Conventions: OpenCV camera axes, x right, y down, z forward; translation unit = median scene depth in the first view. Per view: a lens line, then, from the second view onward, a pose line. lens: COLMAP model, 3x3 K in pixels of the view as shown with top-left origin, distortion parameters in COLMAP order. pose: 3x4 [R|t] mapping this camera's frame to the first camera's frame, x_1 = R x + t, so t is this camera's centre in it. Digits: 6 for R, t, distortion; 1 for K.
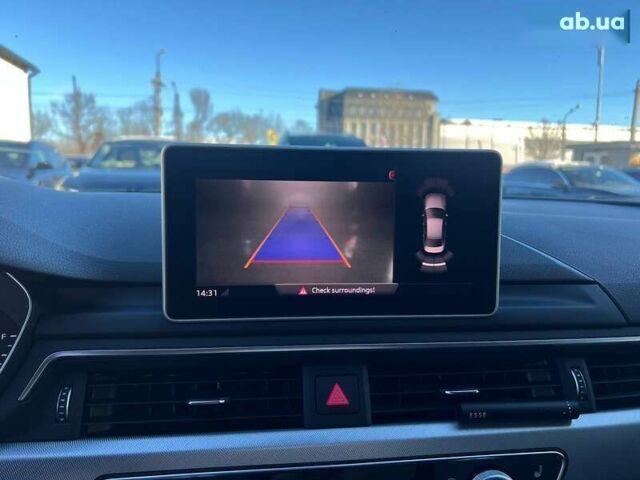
lens RADIAL K [[472.1, 0, 320.0], [0, 472.1, 240.0], [0, 0, 1]] dist [0.066788, -0.104233]
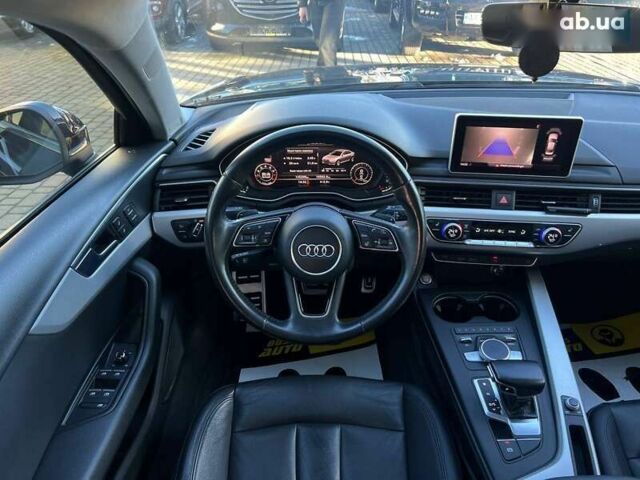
lens RADIAL K [[472.1, 0, 320.0], [0, 472.1, 240.0], [0, 0, 1]] dist [0.066788, -0.104233]
pose [[0.972085, 0.106902, -0.208862, -0.426531], [-0.010345, 0.908837, 0.417023, -0.670894], [0.234402, -0.403221, 0.884572, -1.993021]]
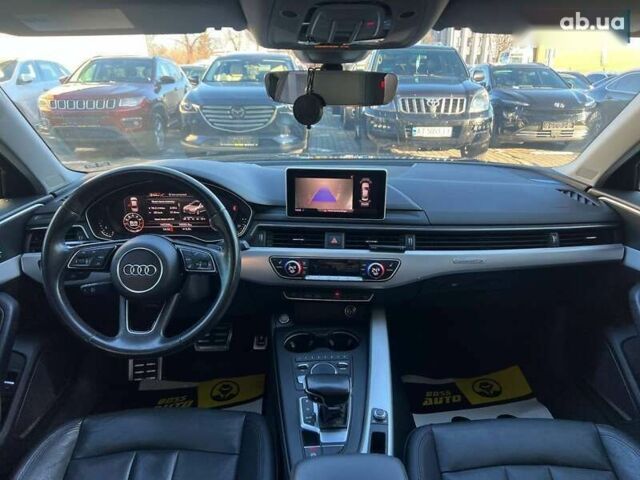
lens RADIAL K [[472.1, 0, 320.0], [0, 472.1, 240.0], [0, 0, 1]] dist [0.066788, -0.104233]
pose [[0.979634, 0.053799, -0.193451, 0.589077], [-0.013064, 0.978474, 0.205956, -0.379995], [0.200367, -0.199234, 0.959249, -2.295845]]
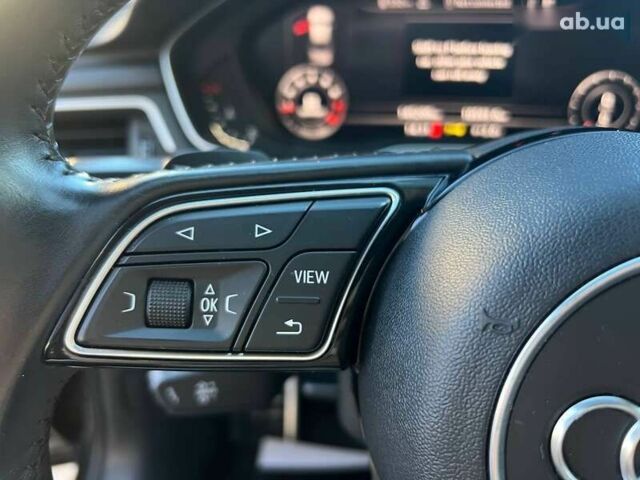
lens RADIAL K [[512.8, 0, 320.0], [0, 512.8, 240.0], [0, 0, 1]] dist [-0.056839, -0.002314]
pose [[0.946253, 0.128389, -0.296854, -1.082836], [-0.025617, 0.944703, 0.326924, 0.160126], [0.322412, -0.301748, 0.897217, -0.231995]]
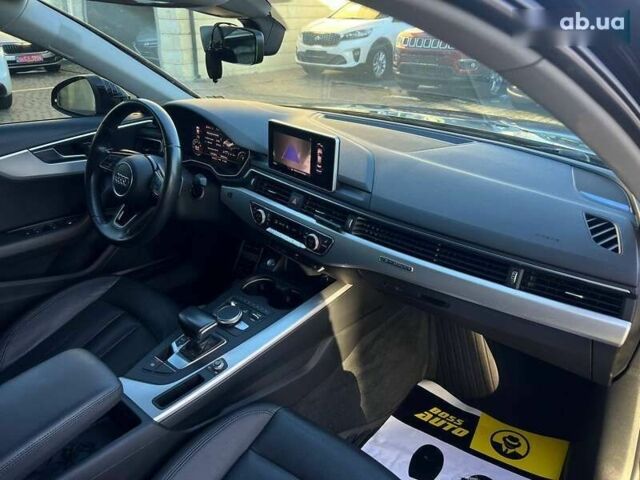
lens RADIAL K [[472.1, 0, 320.0], [0, 472.1, 240.0], [0, 0, 1]] dist [0.066788, -0.104233]
pose [[0.579489, 0.346671, -0.737571, 2.708059], [-0.103230, 0.928952, 0.355517, -0.635121], [0.808416, -0.129879, 0.574104, -0.844400]]
